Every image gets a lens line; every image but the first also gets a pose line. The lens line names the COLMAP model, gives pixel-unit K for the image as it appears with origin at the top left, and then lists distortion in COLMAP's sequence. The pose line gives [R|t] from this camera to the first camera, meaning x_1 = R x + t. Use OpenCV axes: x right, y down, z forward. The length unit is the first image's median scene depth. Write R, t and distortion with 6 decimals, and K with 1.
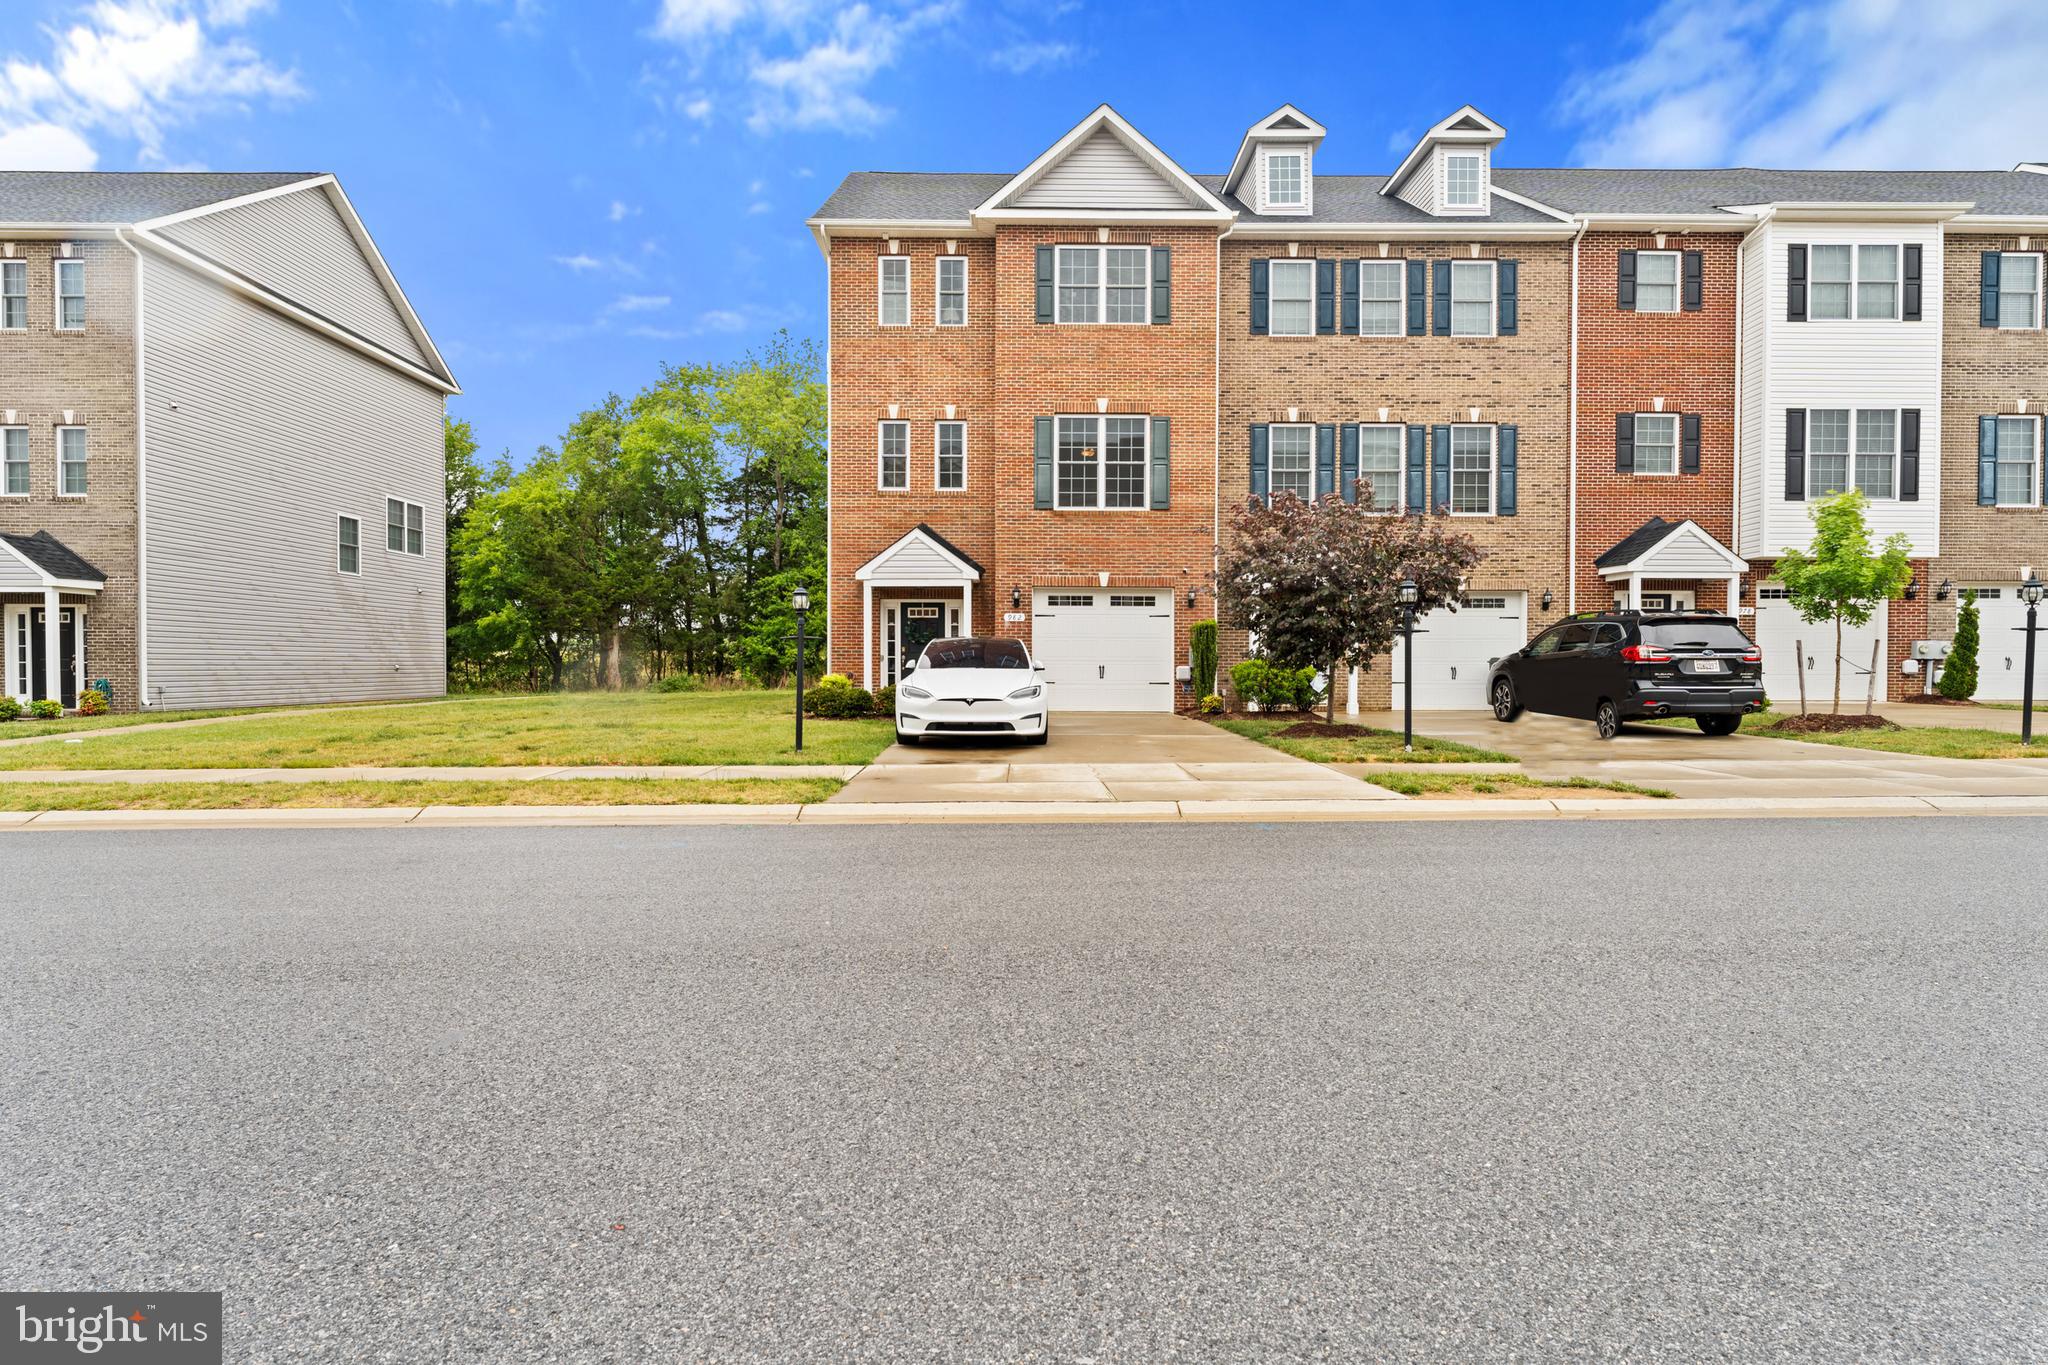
lens RADIAL K [[990.4, 0, 959.6], [0, 990.4, 675.1], [0, 0, 1]] dist [0.001933, -0.001470]
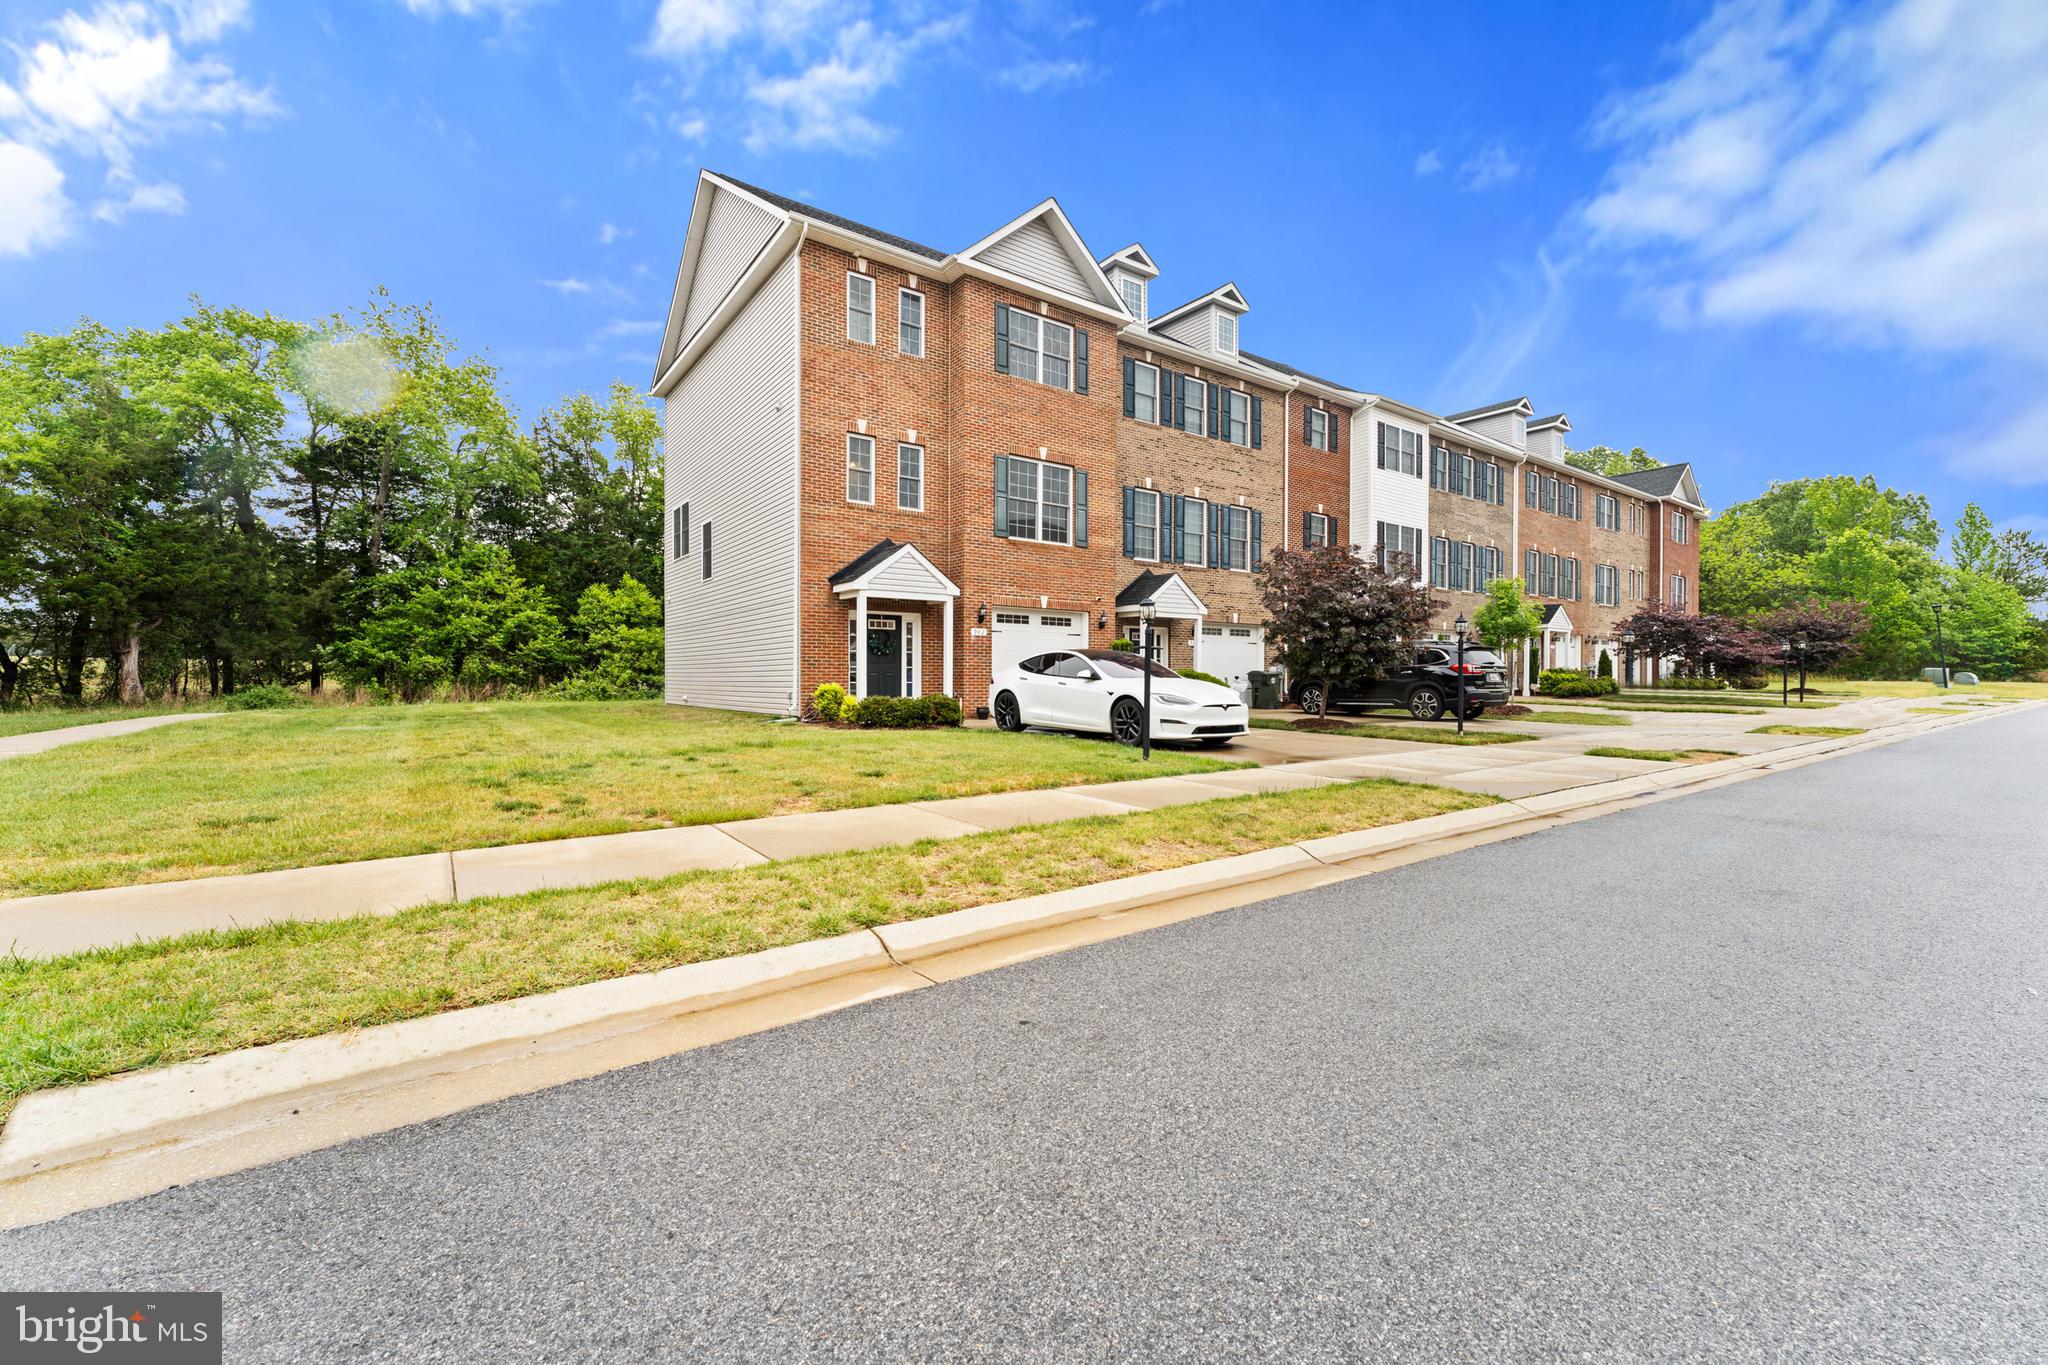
lens RADIAL K [[820.5, 0, 1024.8], [0, 820.5, 680.6], [0, 0, 1]] dist [0.000622, -0.000306]
pose [[0.819548, -0.000703, 0.573010, -0.417885], [0.002906, 0.999991, -0.002931, -0.000963], [-0.573003, 0.004067, 0.819543, 0.213215]]
